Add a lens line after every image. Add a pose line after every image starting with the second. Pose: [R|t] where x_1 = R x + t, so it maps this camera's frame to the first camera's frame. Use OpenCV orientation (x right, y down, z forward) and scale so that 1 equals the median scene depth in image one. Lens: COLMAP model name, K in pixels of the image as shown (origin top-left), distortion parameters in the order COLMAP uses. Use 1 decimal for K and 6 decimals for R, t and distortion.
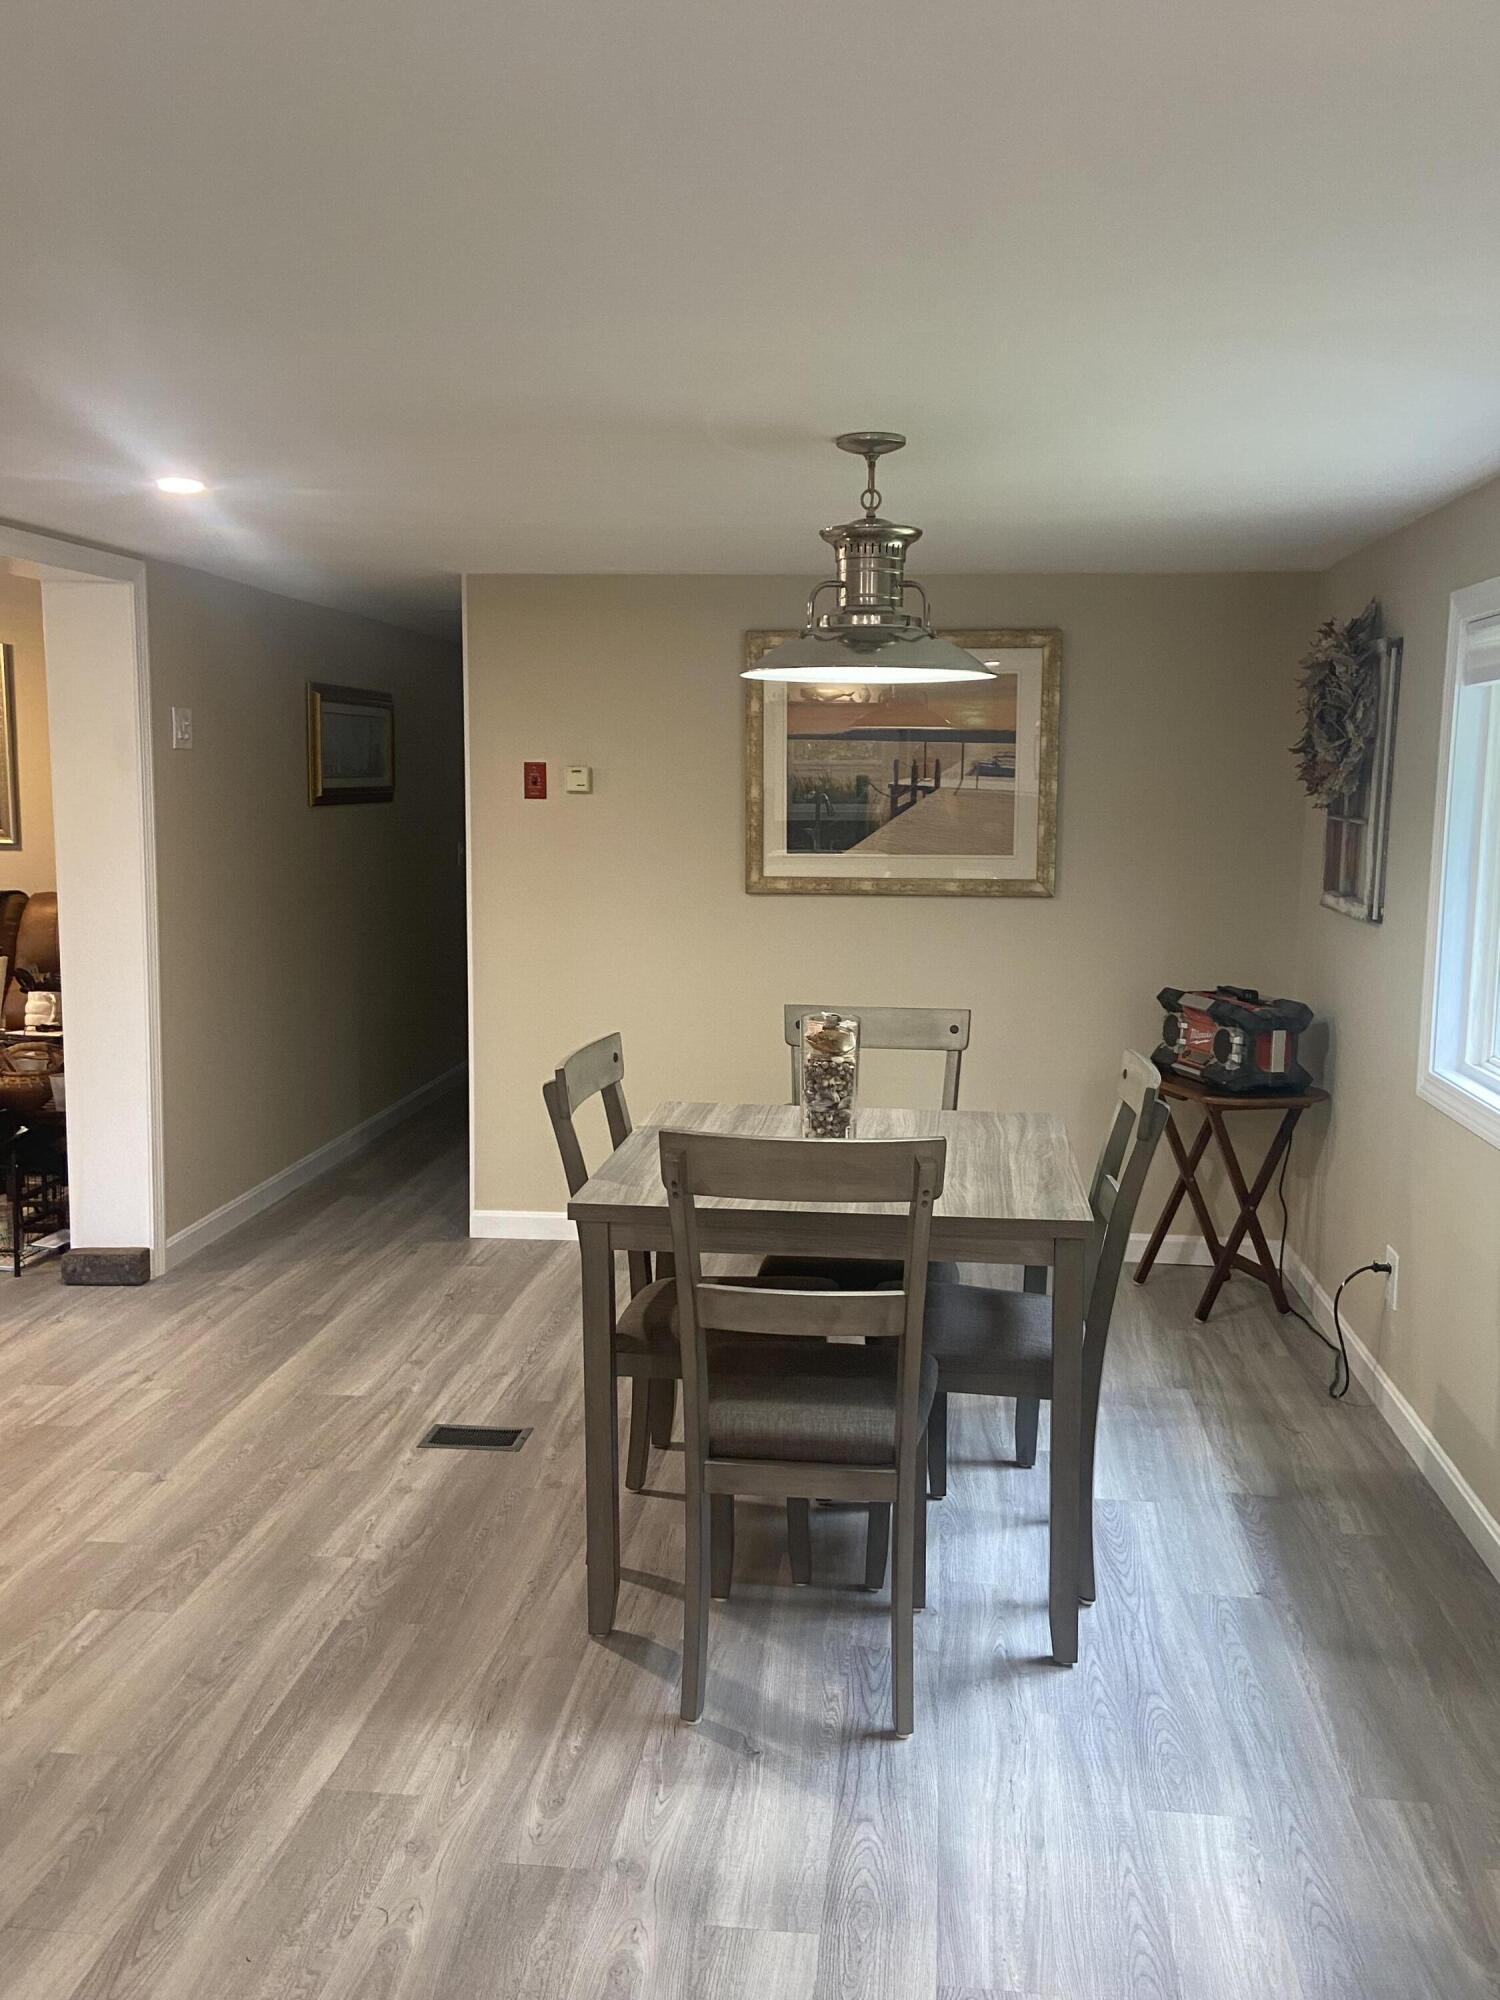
lens RADIAL K [[1683.6, 0, 750.0], [0, 1683.6, 1000.0], [0, 0, 1]] dist [0.004266, 0.001118]
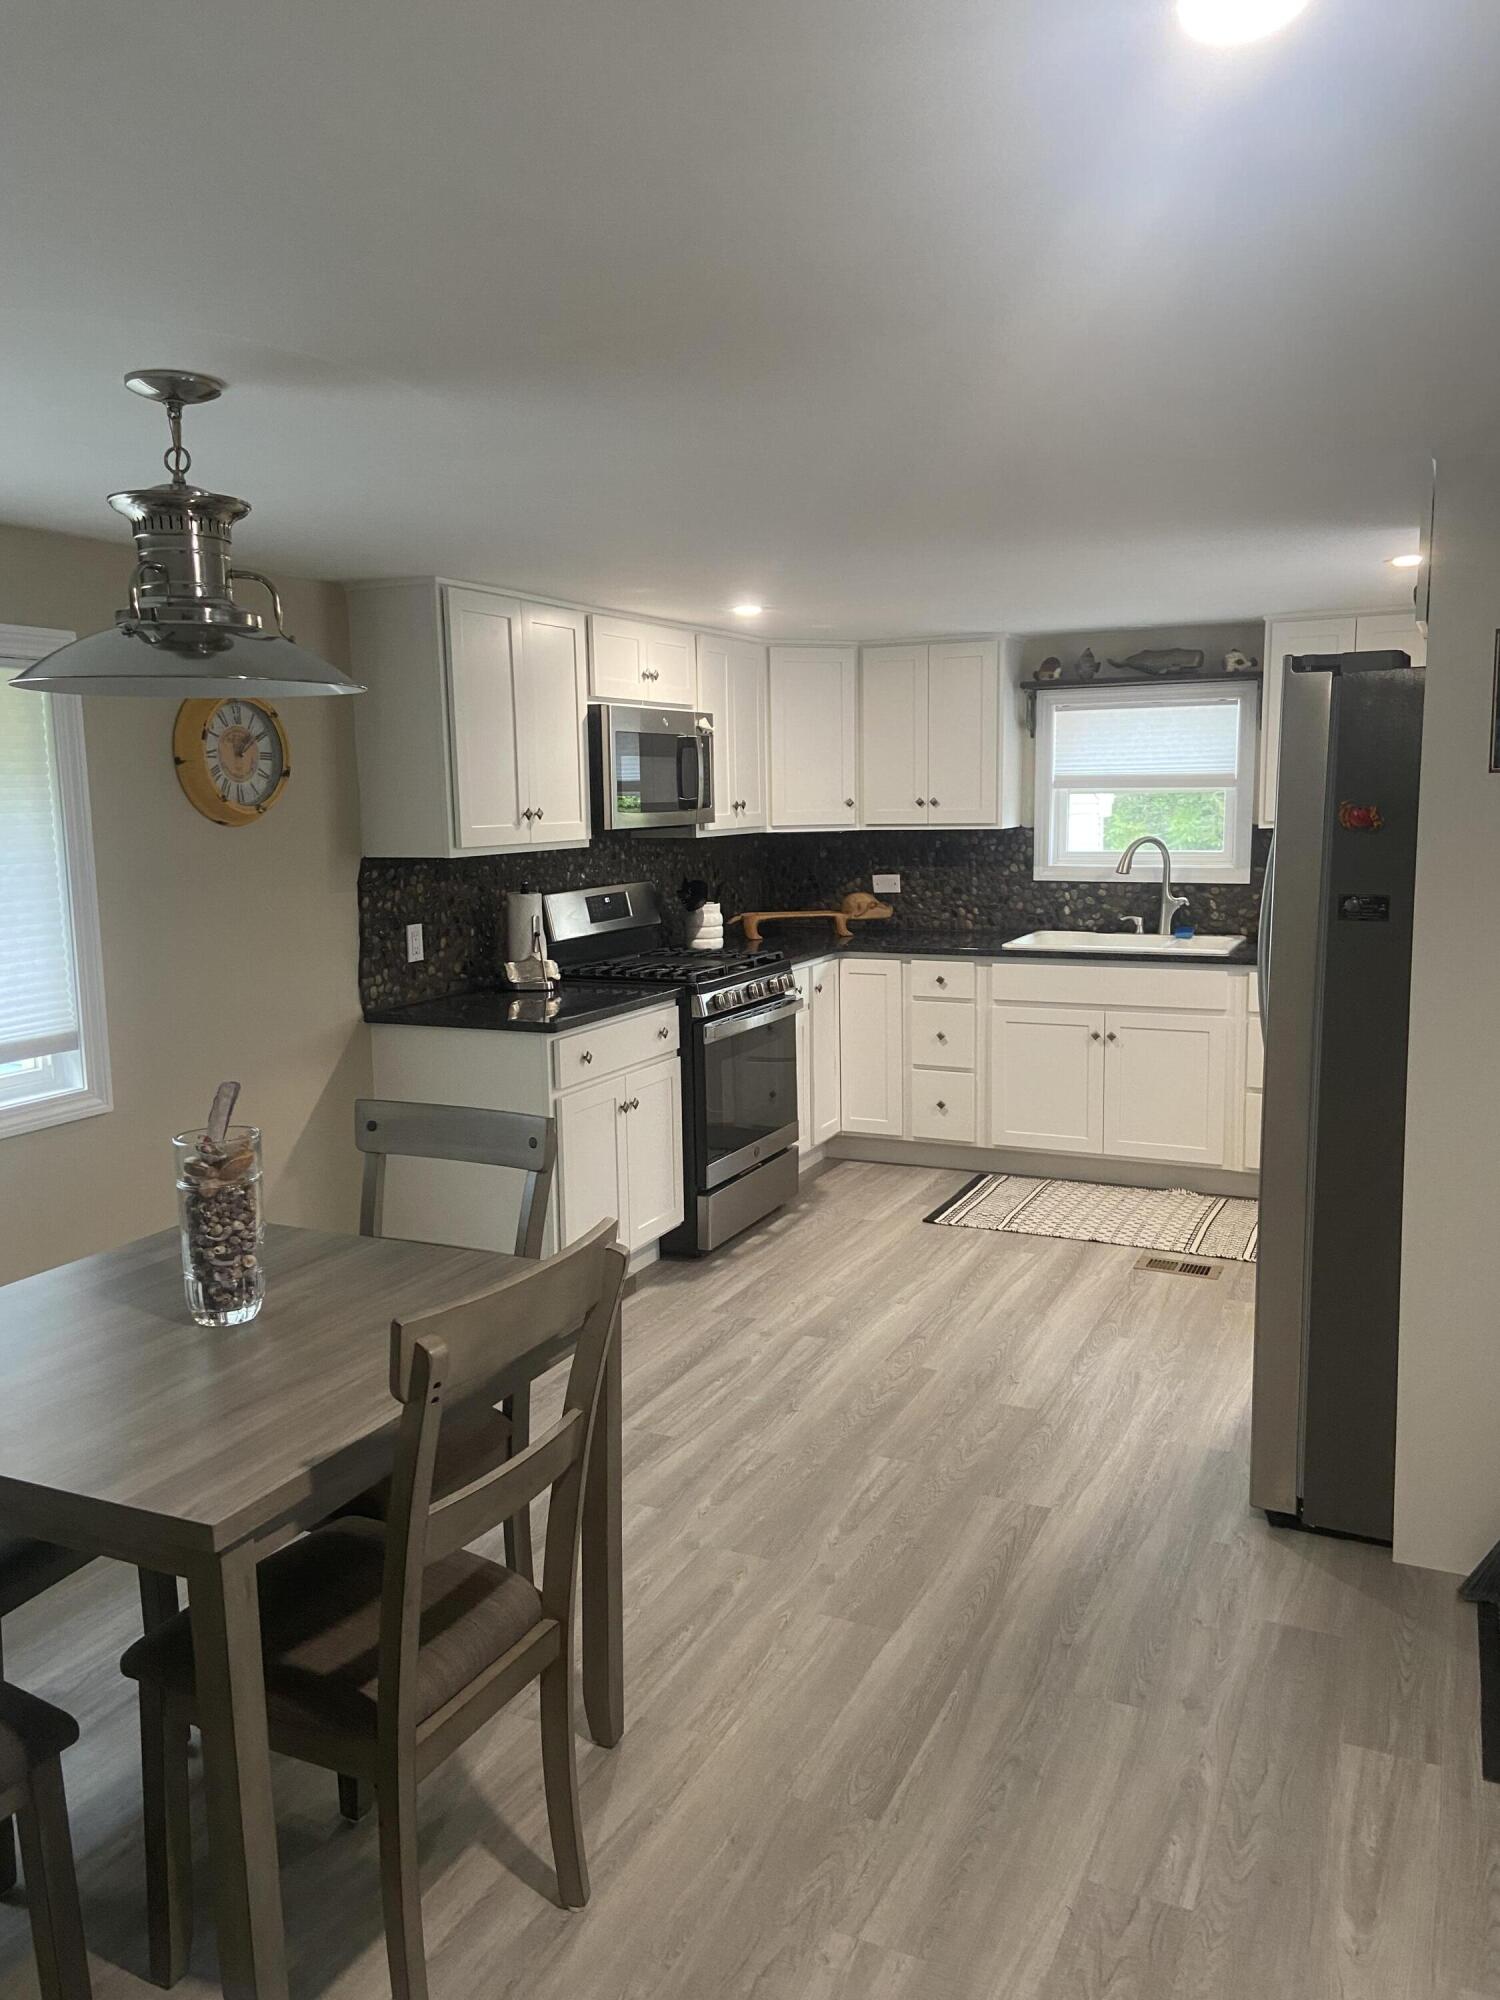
lens RADIAL K [[1512.7, 0, 750.0], [0, 1512.7, 1000.0], [0, 0, 1]] dist [-0.000799, -0.001344]
pose [[-0.947989, -0.048148, 0.314641, -0.423150], [0.042899, 0.960149, 0.276176, -0.251856], [-0.315399, 0.275310, -0.908145, 1.686079]]
